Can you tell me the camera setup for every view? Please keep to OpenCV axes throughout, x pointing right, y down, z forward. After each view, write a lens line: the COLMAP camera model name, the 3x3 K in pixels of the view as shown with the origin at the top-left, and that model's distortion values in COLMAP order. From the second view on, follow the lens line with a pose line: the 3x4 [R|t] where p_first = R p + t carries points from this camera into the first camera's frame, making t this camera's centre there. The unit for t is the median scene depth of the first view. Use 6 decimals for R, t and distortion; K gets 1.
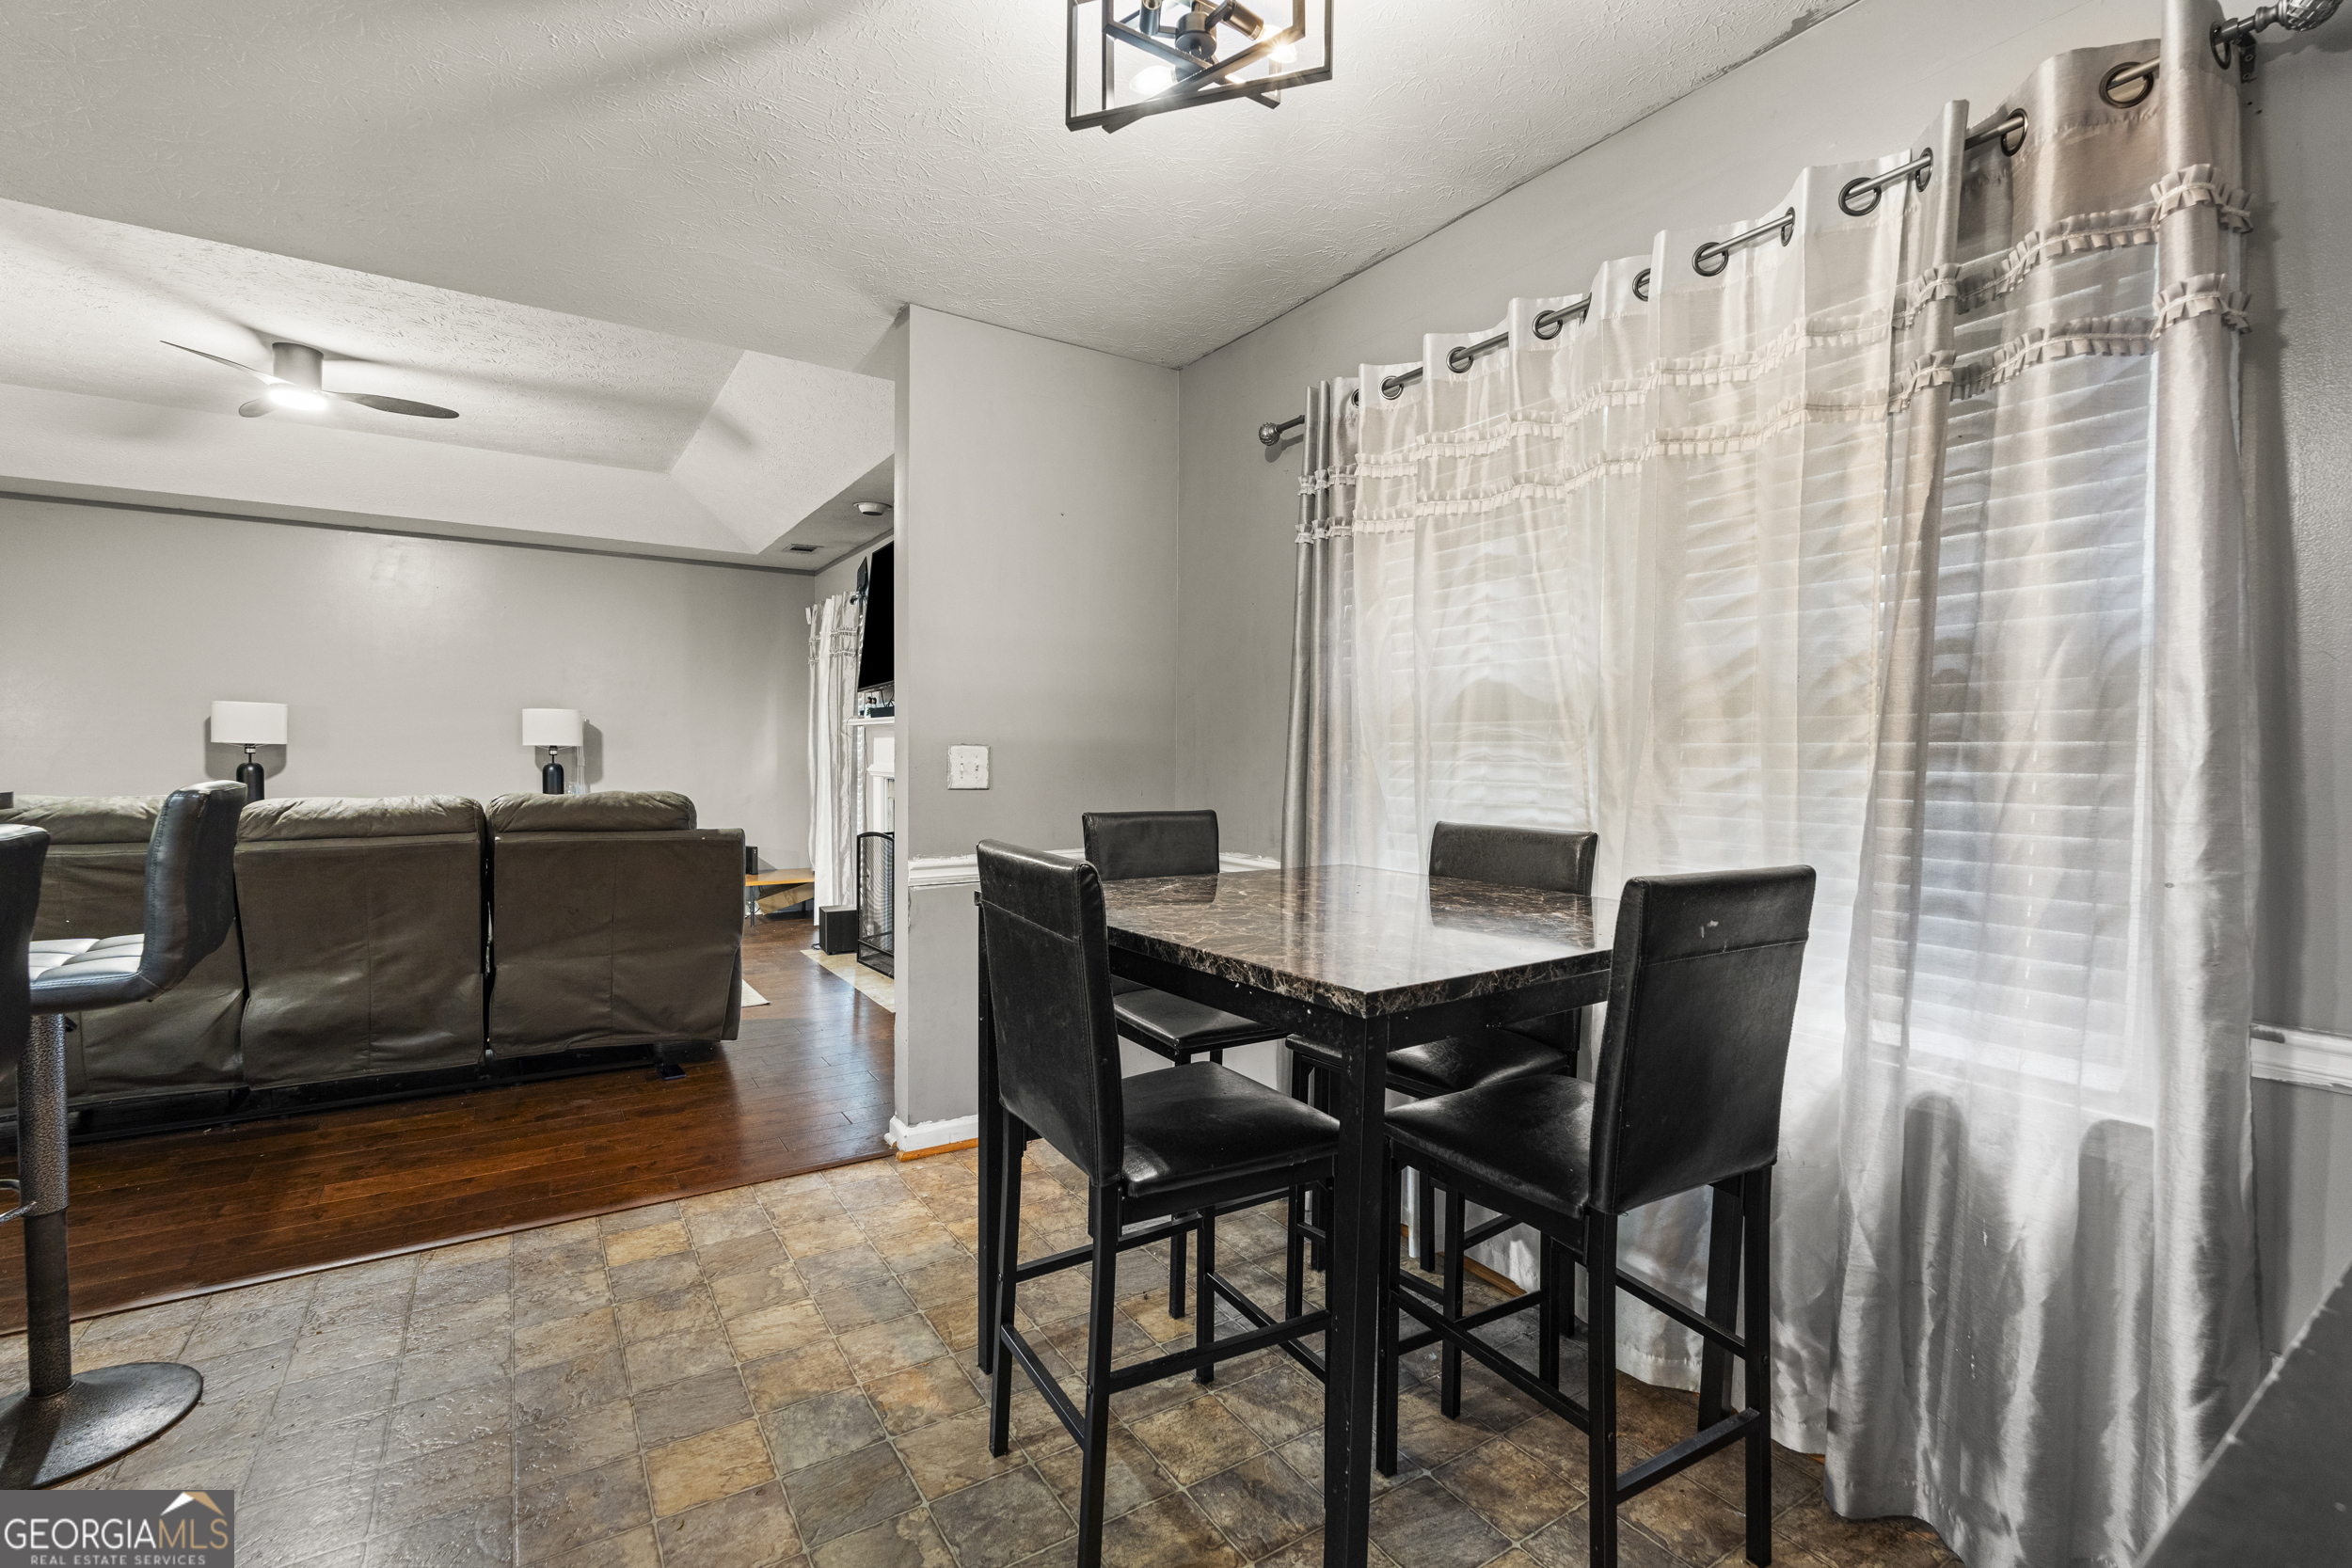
lens RADIAL K [[1045.9, 0, 1169.1], [0, 1045.9, 781.3], [0, 0, 1]] dist [0.016289, 0.000369]
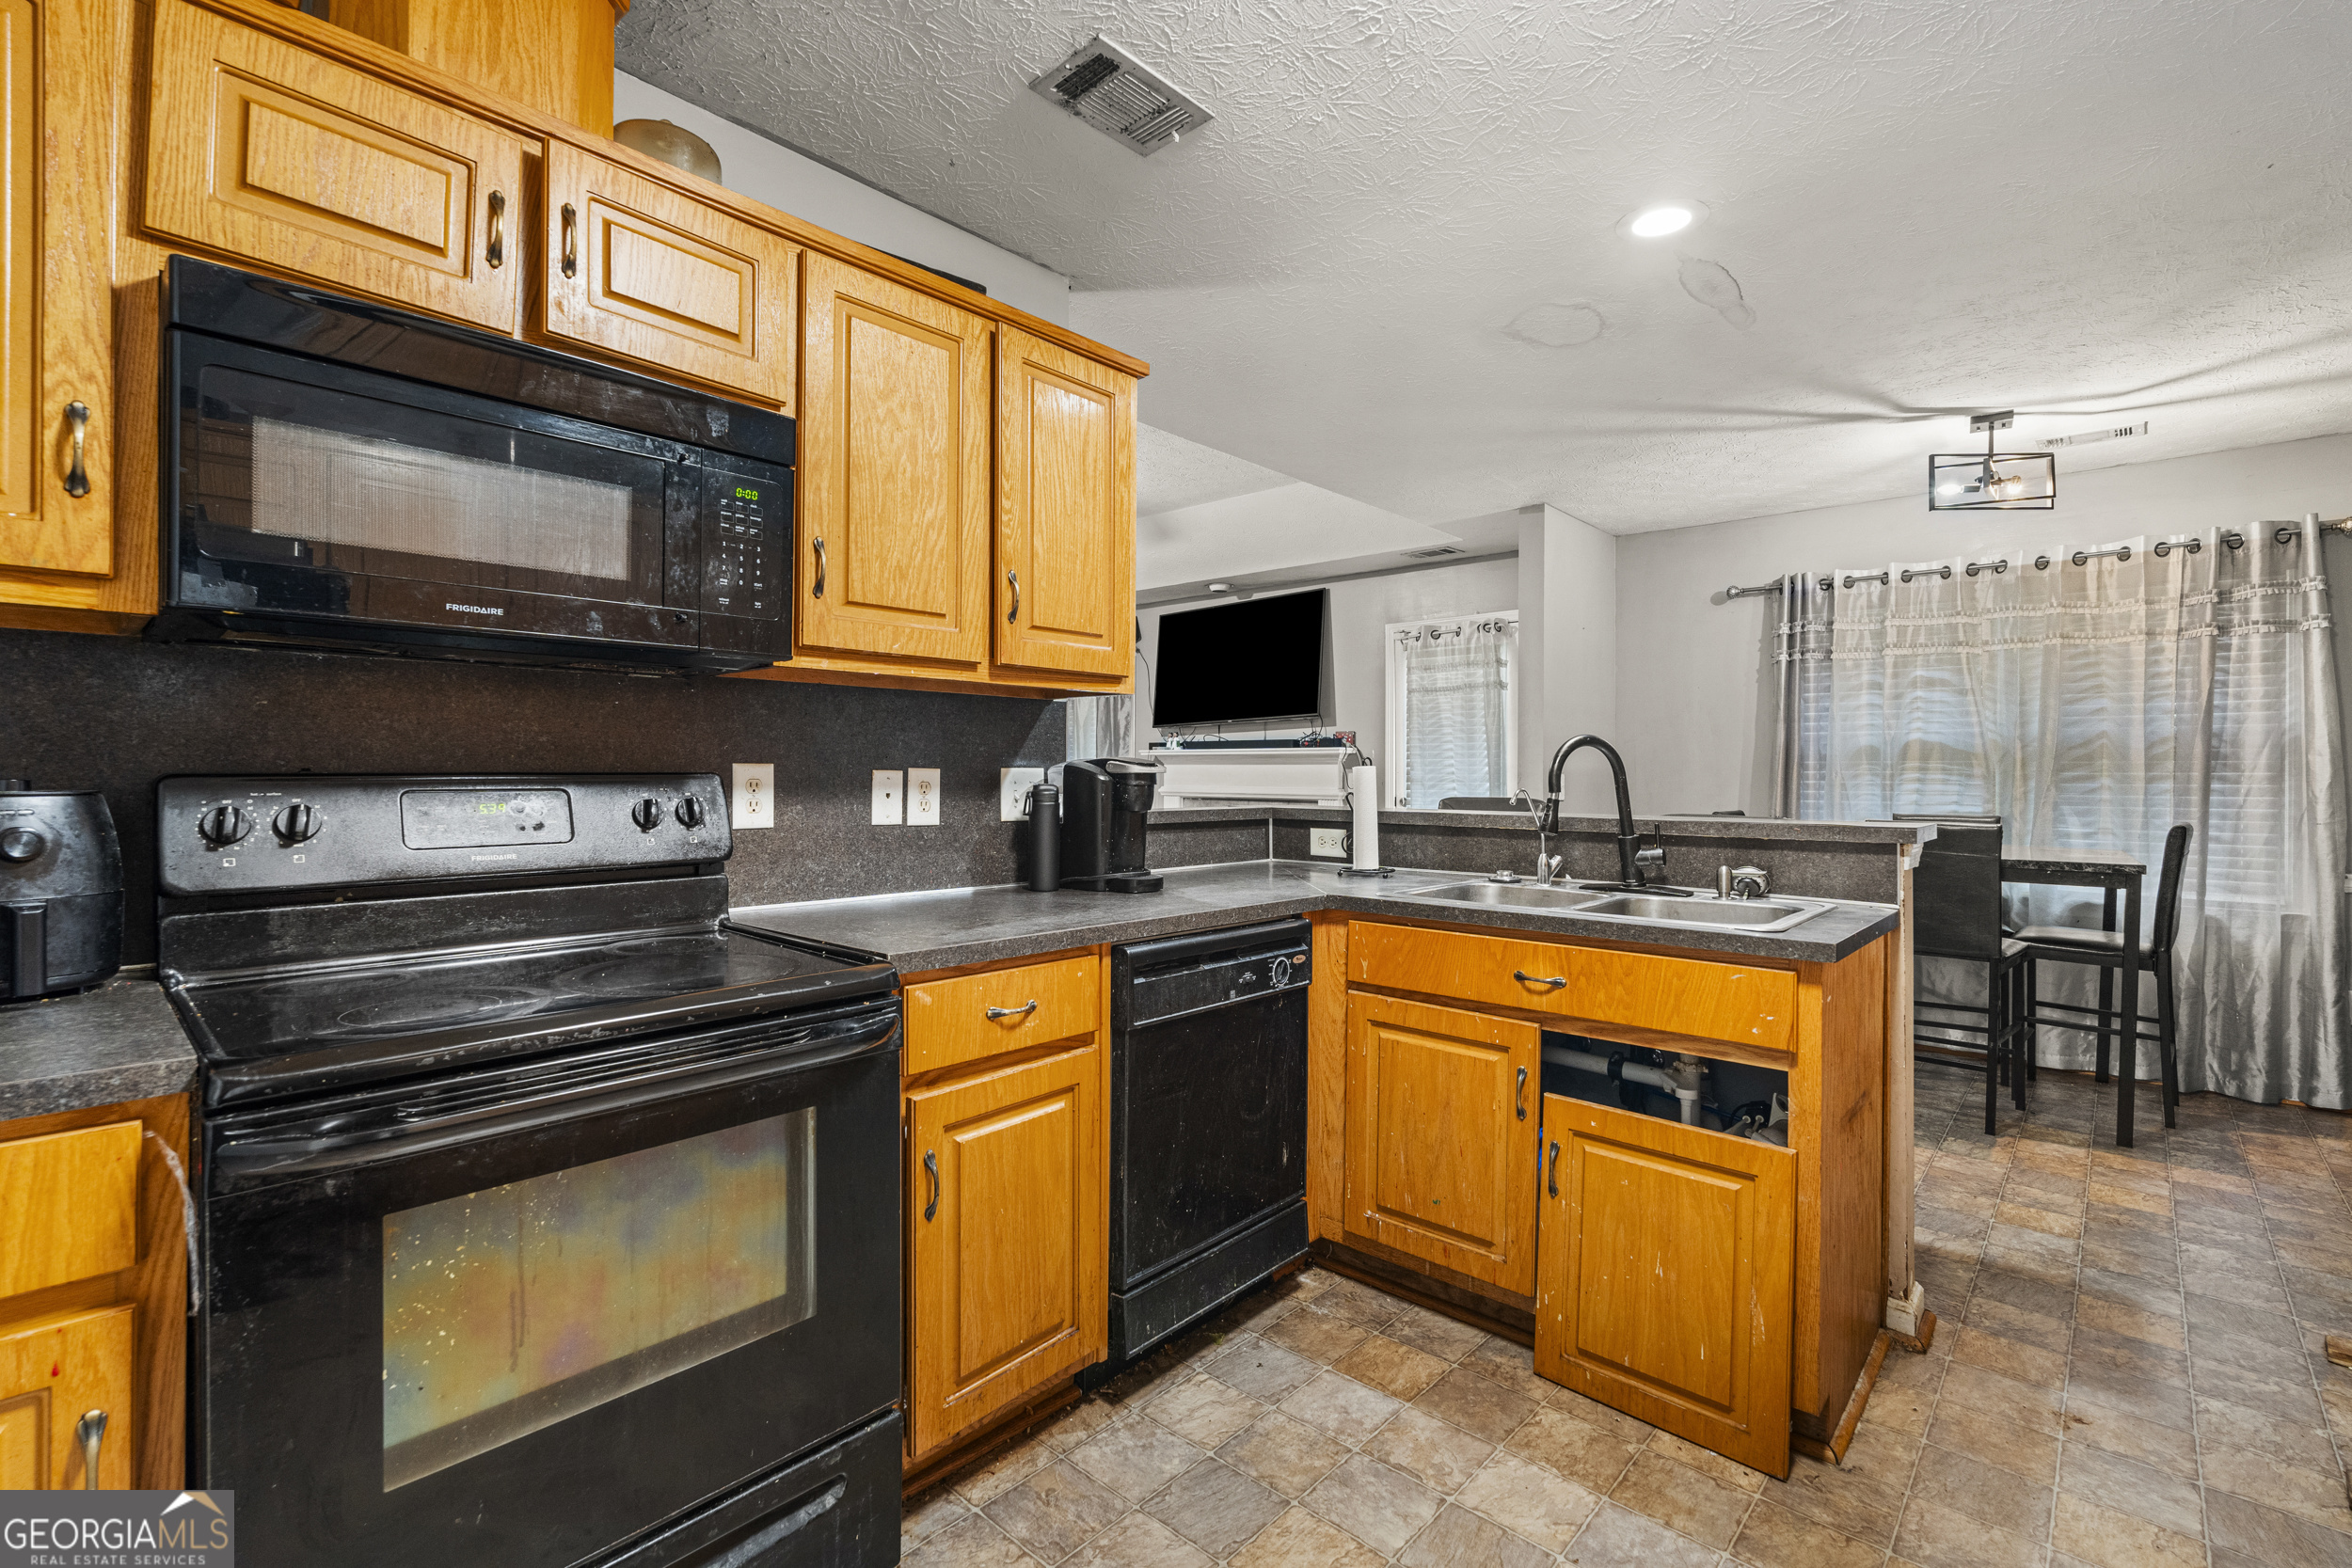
lens RADIAL K [[1042.3, 0, 1169.7], [0, 1042.3, 773.1], [0, 0, 1]] dist [-0.002503, -0.000963]
pose [[0.969820, -0.005408, 0.243761, -2.086289], [0.011328, 0.999674, -0.022891, -0.010347], [-0.243558, 0.024961, 0.969565, -0.719232]]
